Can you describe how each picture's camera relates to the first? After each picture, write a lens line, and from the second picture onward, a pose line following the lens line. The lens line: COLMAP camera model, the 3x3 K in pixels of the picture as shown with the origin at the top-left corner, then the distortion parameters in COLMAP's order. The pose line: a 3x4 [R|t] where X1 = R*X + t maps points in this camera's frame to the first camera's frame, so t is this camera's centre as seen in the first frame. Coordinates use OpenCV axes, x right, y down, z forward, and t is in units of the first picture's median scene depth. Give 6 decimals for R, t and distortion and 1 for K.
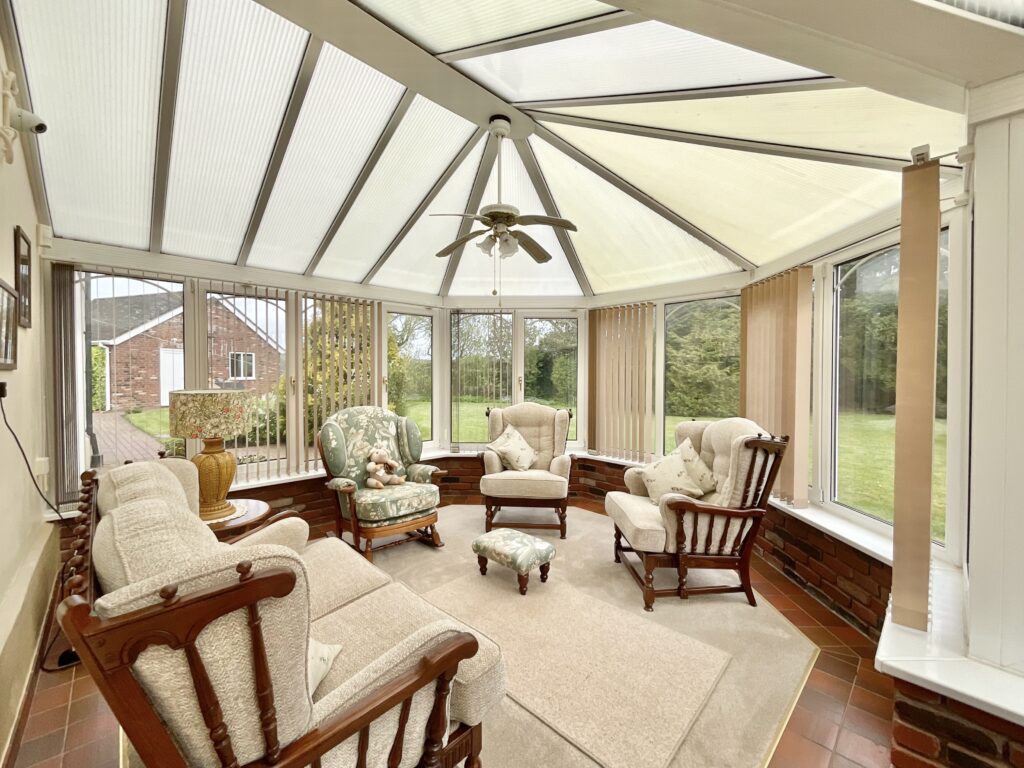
lens RADIAL K [[418.6, 0, 513.7], [0, 418.6, 379.6], [0, 0, 1]] dist [-0.001066, 0.000689]
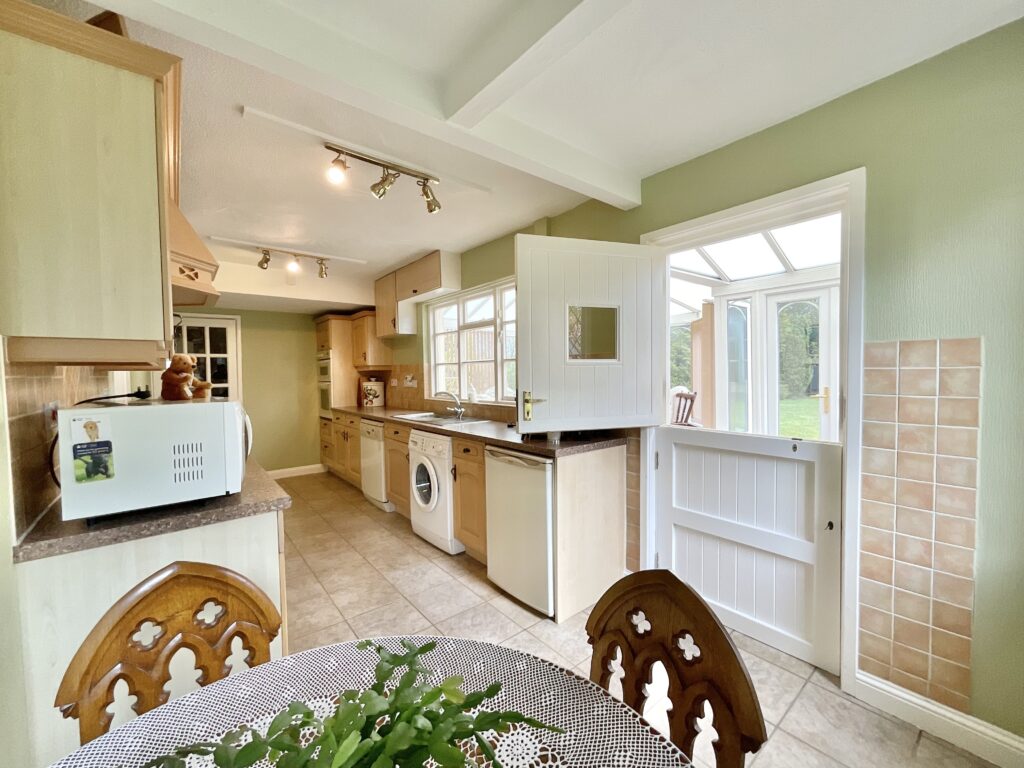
lens RADIAL K [[418.6, 0, 511.3], [0, 418.6, 382.7], [0, 0, 1]] dist [-0.001066, 0.000689]
pose [[0.995800, -0.010742, -0.090920, -0.171552], [0.011623, 0.999890, 0.009163, 0.047843], [0.090812, -0.010181, 0.995816, -1.452272]]
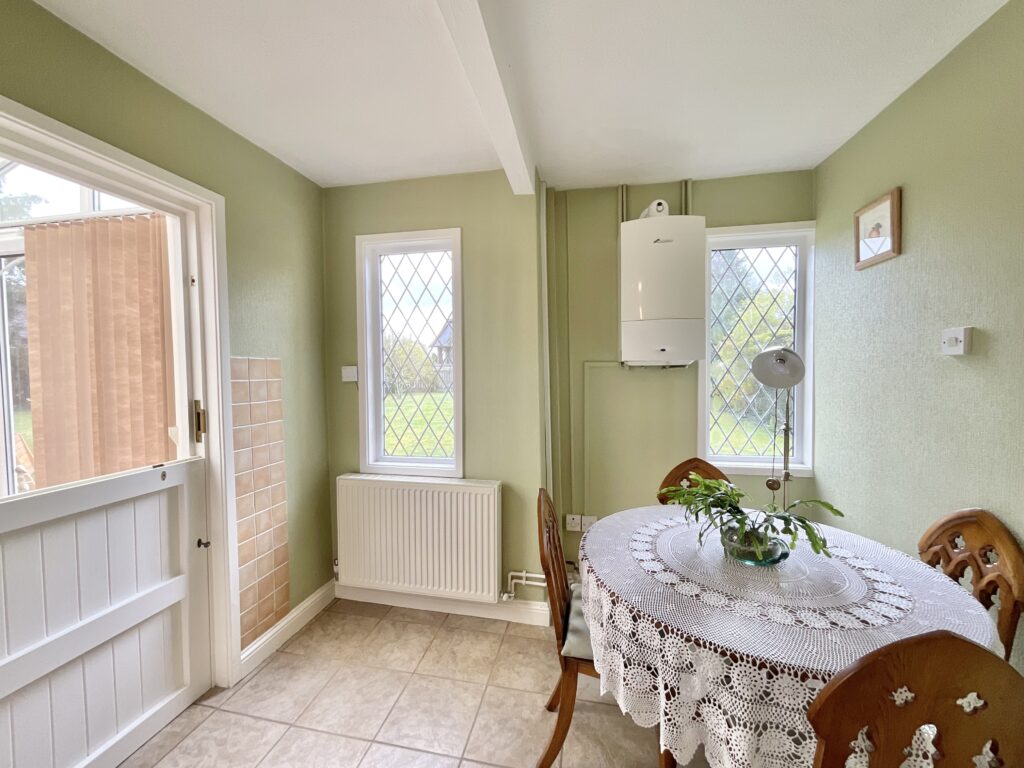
lens RADIAL K [[418.6, 0, 513.6], [0, 418.6, 382.3], [0, 0, 1]] dist [-0.001066, 0.000689]
pose [[-0.564224, -0.020888, 0.825358, -0.570803], [0.018147, 0.999125, 0.037691, 0.020721], [-0.825423, 0.036243, -0.563351, -0.720328]]
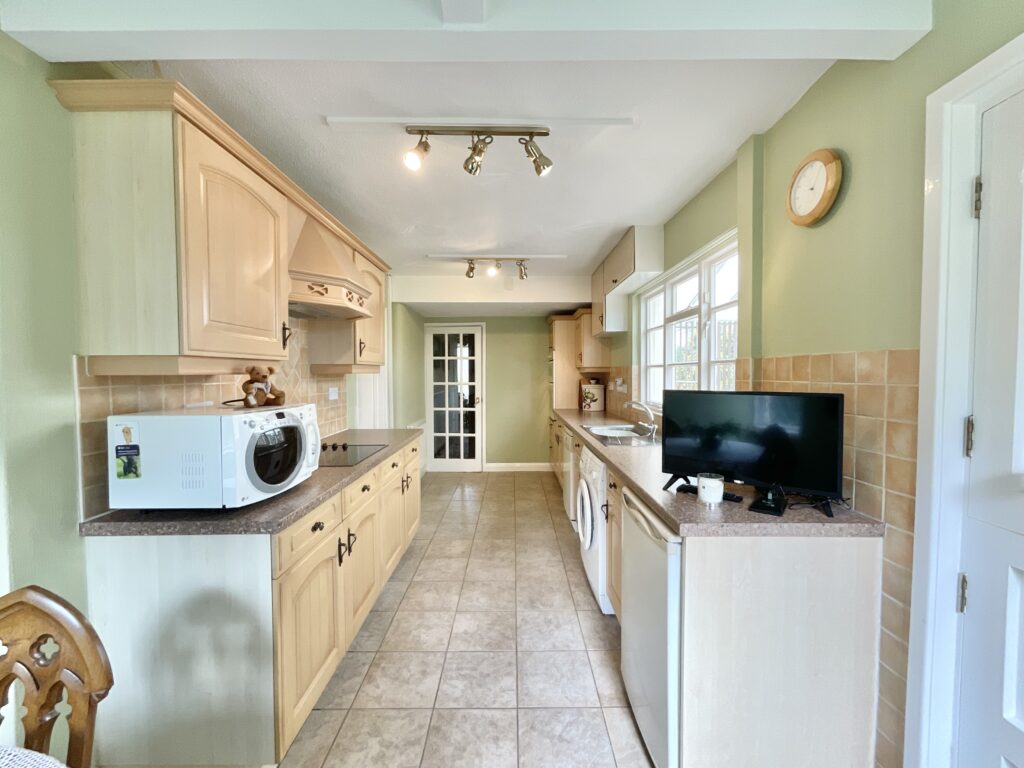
lens RADIAL K [[418.6, 0, 510.5], [0, 418.6, 384.0], [0, 0, 1]] dist [-0.001066, 0.000689]
pose [[0.714958, 0.019427, -0.698897, 0.044550], [-0.009545, 0.999792, 0.018026, 0.020483], [0.699102, -0.006217, 0.714995, -1.082249]]
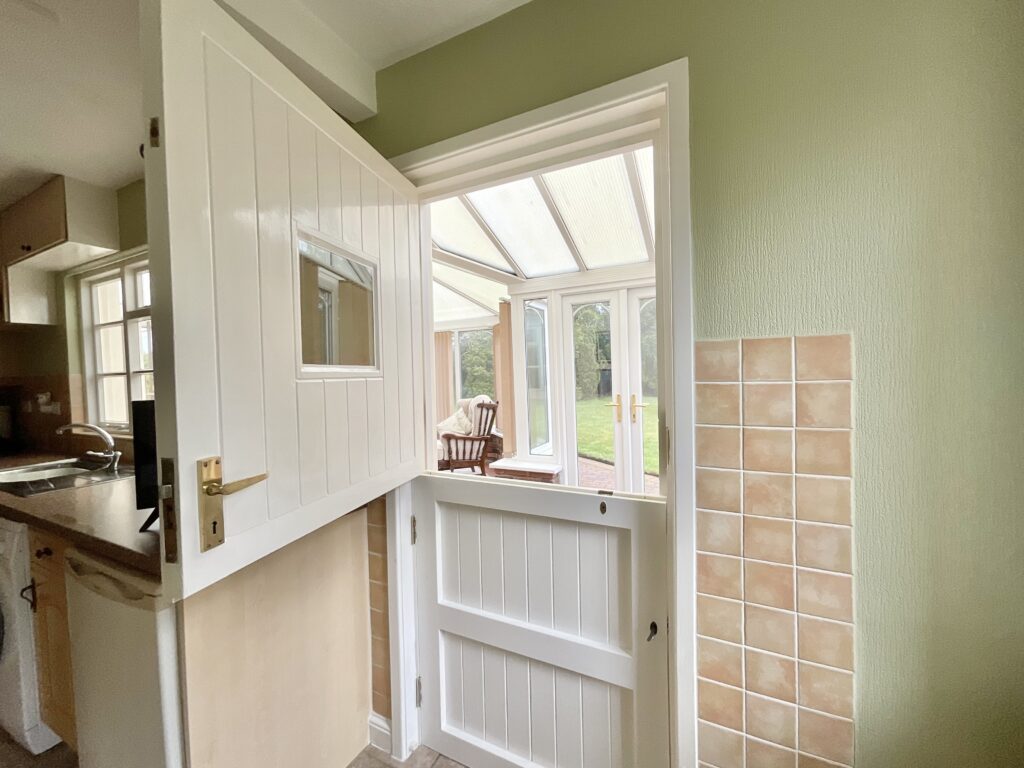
lens RADIAL K [[418.6, 0, 509.6], [0, 418.6, 384.2], [0, 0, 1]] dist [-0.001066, 0.000689]
pose [[0.947152, -0.033162, 0.319068, 0.024349], [0.031753, 0.999449, 0.009618, 0.028420], [-0.319211, 0.001022, 0.947683, -1.064845]]
